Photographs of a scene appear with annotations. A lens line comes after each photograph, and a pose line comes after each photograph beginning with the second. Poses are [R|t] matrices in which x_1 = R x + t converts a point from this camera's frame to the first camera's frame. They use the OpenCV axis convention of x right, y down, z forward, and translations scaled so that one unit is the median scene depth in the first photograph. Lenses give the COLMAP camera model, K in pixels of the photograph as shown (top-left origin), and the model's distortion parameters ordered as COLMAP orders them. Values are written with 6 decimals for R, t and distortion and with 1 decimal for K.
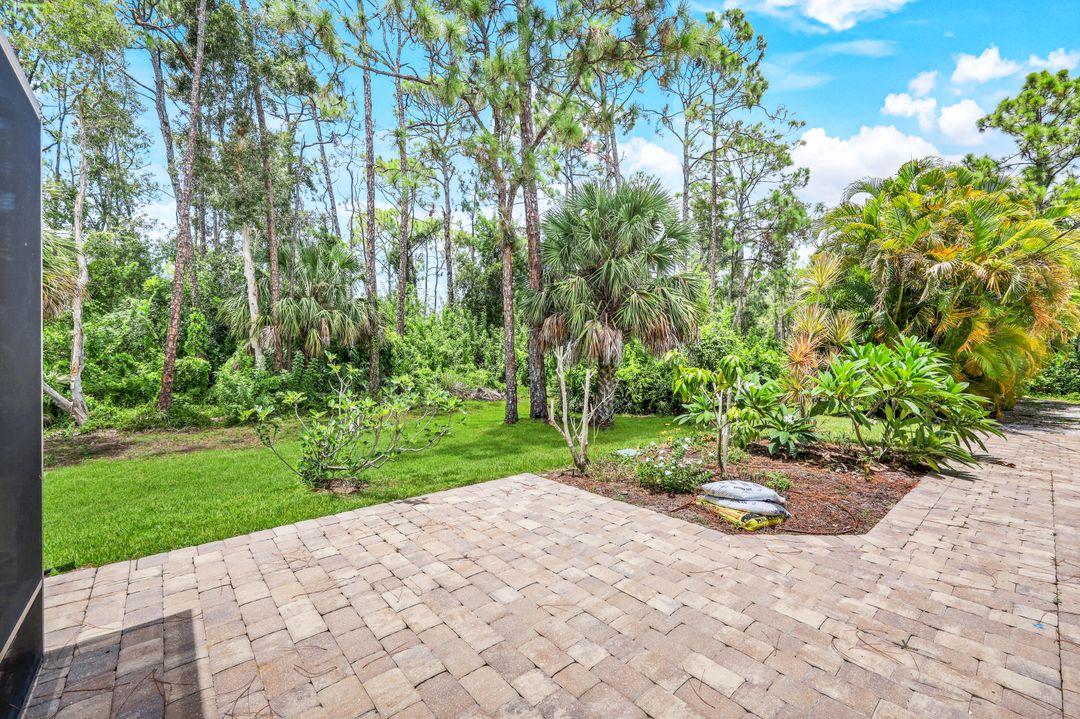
lens RADIAL K [[435.7, 0, 535.9], [0, 435.7, 348.2], [0, 0, 1]] dist [0.002258, 0.000360]
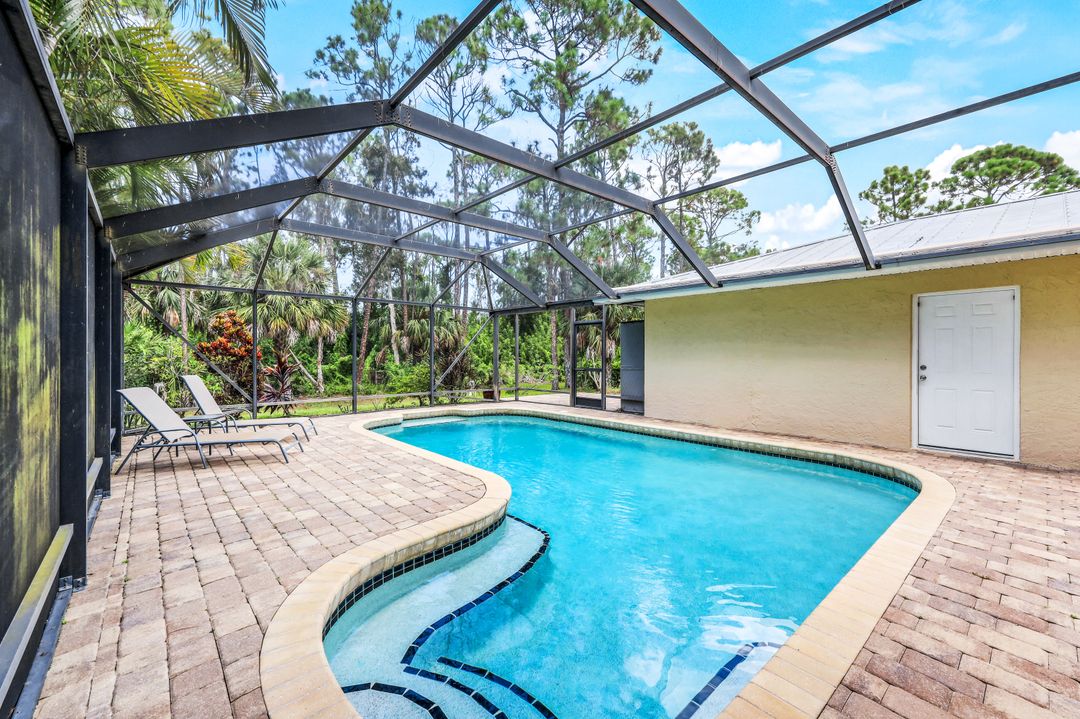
lens RADIAL K [[435.7, 0, 535.9], [0, 435.7, 348.2], [0, 0, 1]] dist [0.002258, 0.000360]
pose [[0.999986, -0.005231, -0.000370, -0.077435], [0.005232, 0.999985, 0.001803, -0.007704], [0.000360, -0.001805, 0.999998, -0.478831]]
